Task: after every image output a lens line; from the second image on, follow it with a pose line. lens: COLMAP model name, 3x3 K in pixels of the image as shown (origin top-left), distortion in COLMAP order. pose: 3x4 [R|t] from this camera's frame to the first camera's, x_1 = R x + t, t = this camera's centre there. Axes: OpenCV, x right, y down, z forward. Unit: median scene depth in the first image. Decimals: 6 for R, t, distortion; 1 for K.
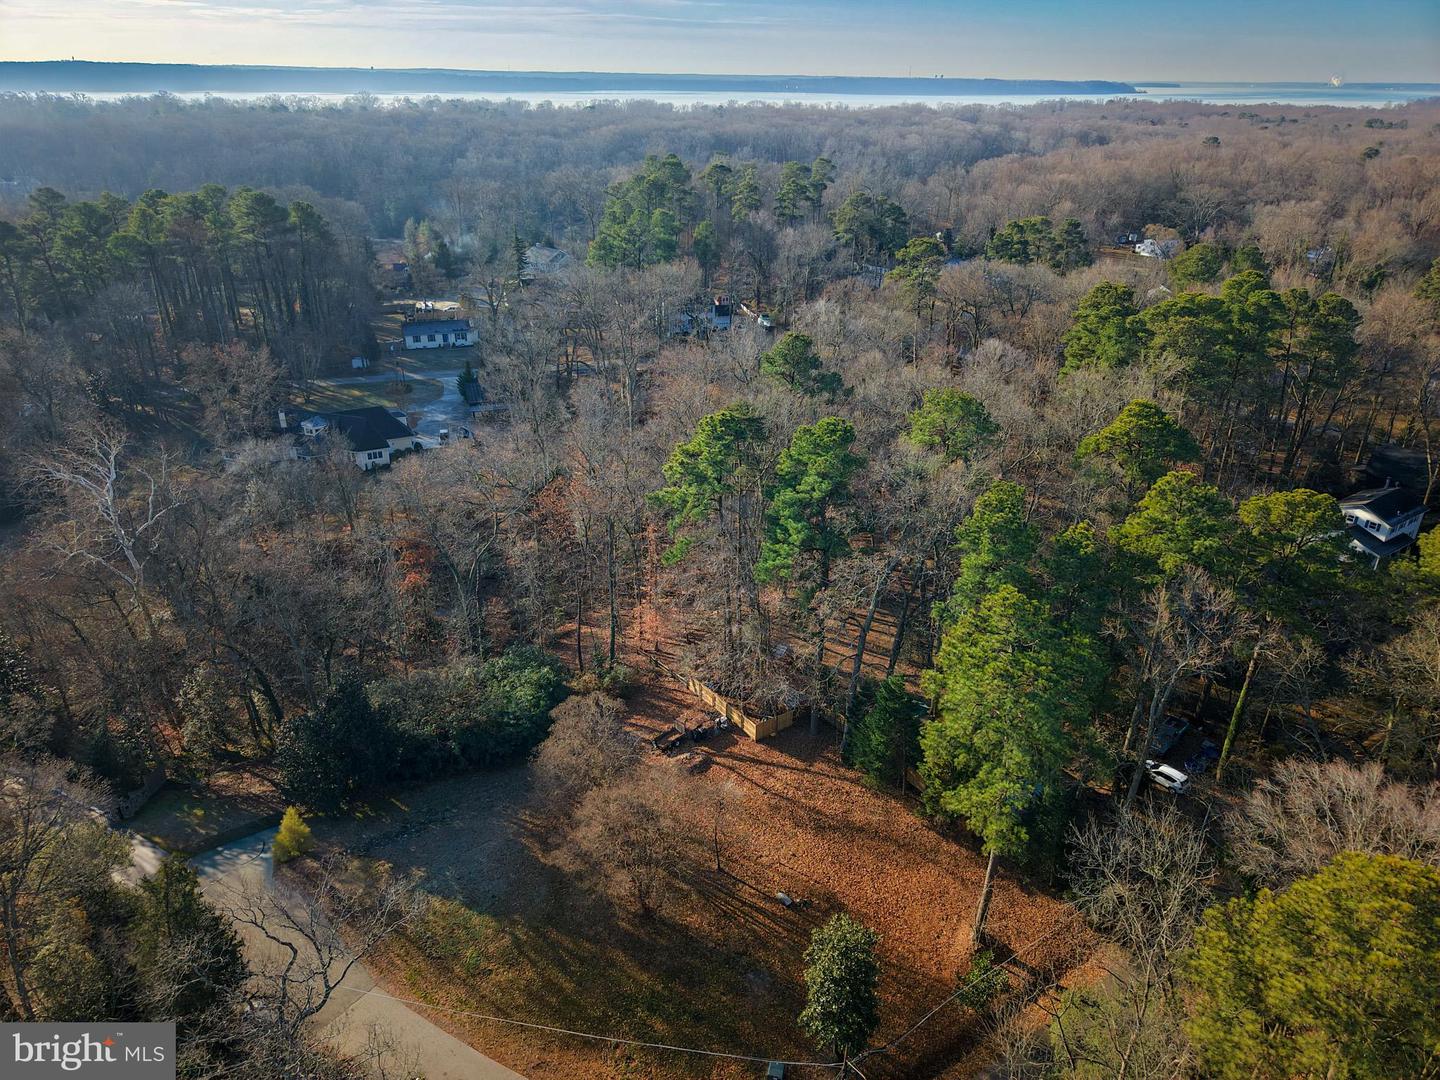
lens RADIAL K [[980.3, 0, 717.7], [0, 980.3, 537.4], [0, 0, 1]] dist [0.027081, -0.025798]
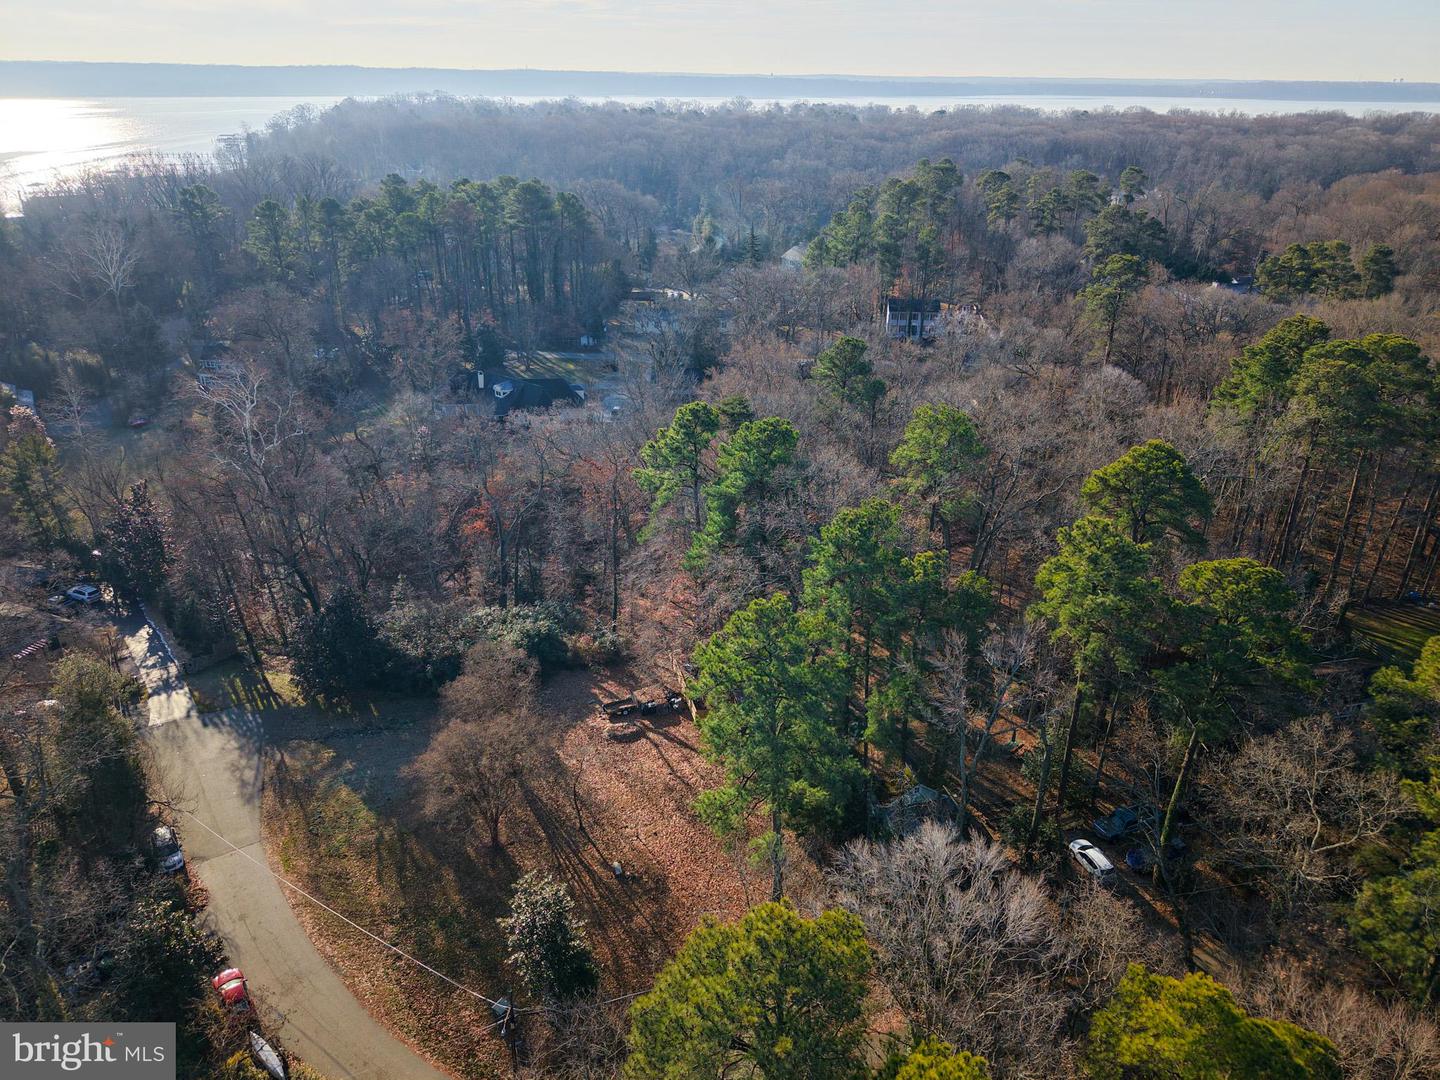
lens RADIAL K [[980.3, 0, 719.4], [0, 980.3, 542.0], [0, 0, 1]] dist [0.027081, -0.025798]
pose [[0.931934, 0.153605, -0.328489, 0.168131], [-0.153833, 0.987769, 0.025462, -0.005455], [0.328382, 0.026803, 0.944165, 0.017916]]
